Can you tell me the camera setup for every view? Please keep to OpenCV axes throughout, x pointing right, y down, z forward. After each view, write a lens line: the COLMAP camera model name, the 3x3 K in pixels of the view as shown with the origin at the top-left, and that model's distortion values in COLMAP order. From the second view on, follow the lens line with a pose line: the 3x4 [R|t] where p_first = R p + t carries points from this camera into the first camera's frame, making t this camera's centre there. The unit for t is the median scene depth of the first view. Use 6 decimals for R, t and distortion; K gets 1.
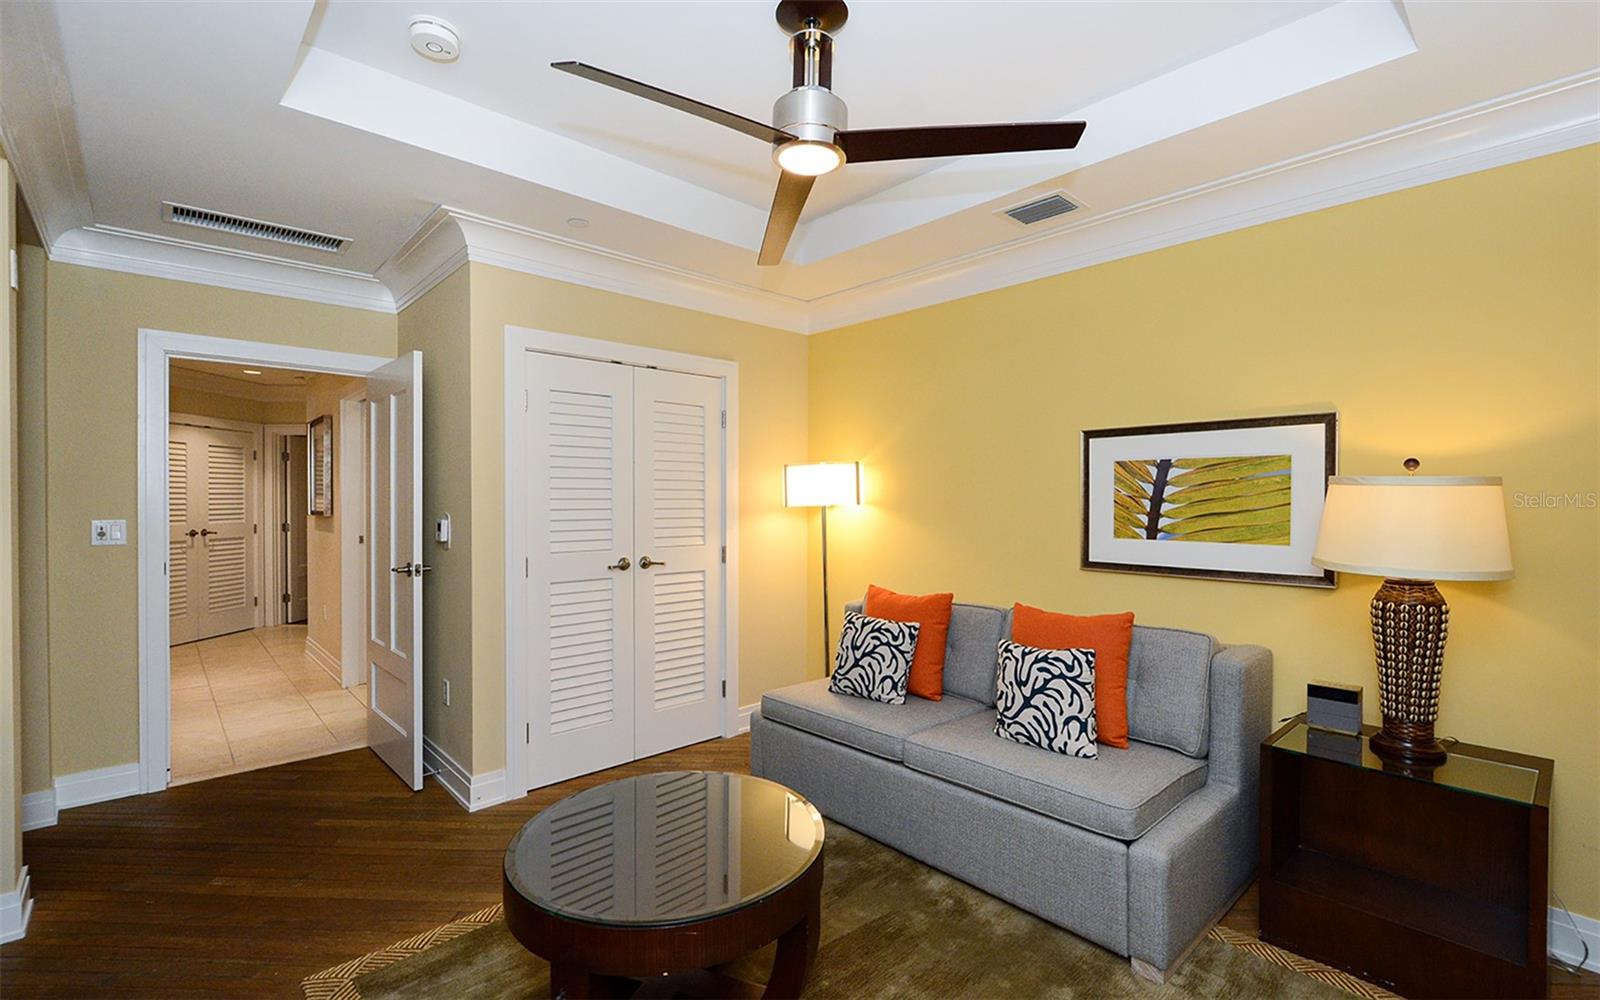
lens RADIAL K [[704.9, 0, 801.8], [0, 704.9, 494.6], [0, 0, 1]] dist [-0.002058, -0.001046]
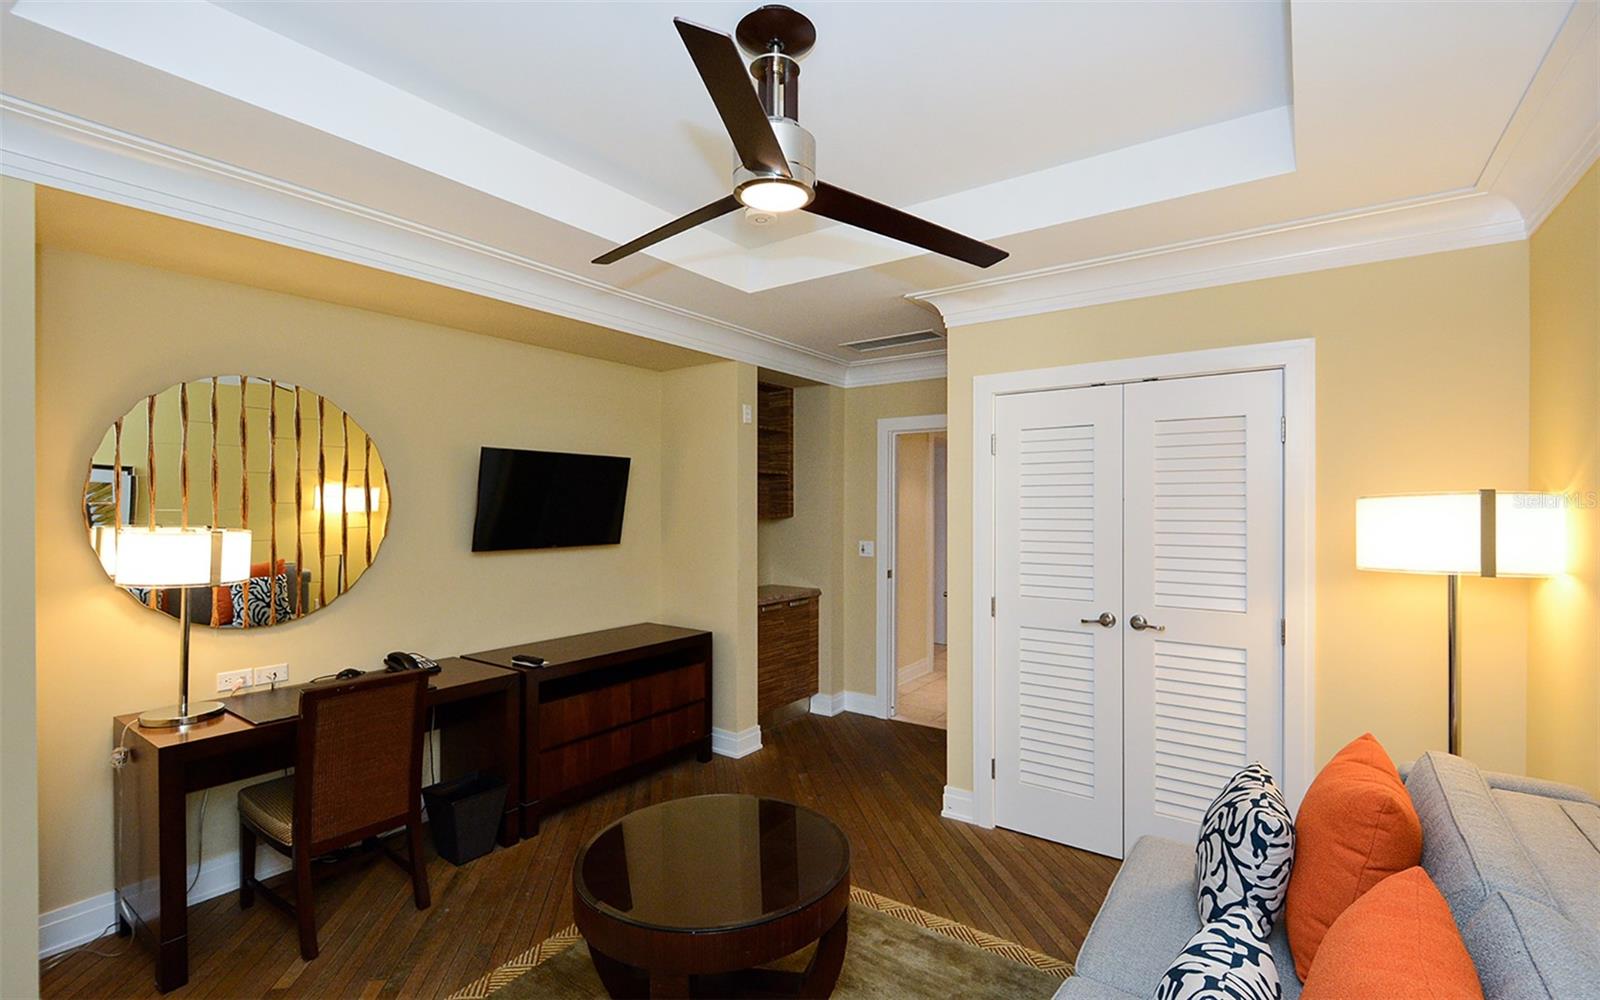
lens RADIAL K [[704.9, 0, 801.8], [0, 704.9, 494.6], [0, 0, 1]] dist [-0.002058, -0.001046]
pose [[0.195718, -0.014748, -0.980549, 0.545573], [0.006971, 0.999883, -0.013648, -0.046666], [0.980635, -0.004165, 0.195798, 0.505651]]
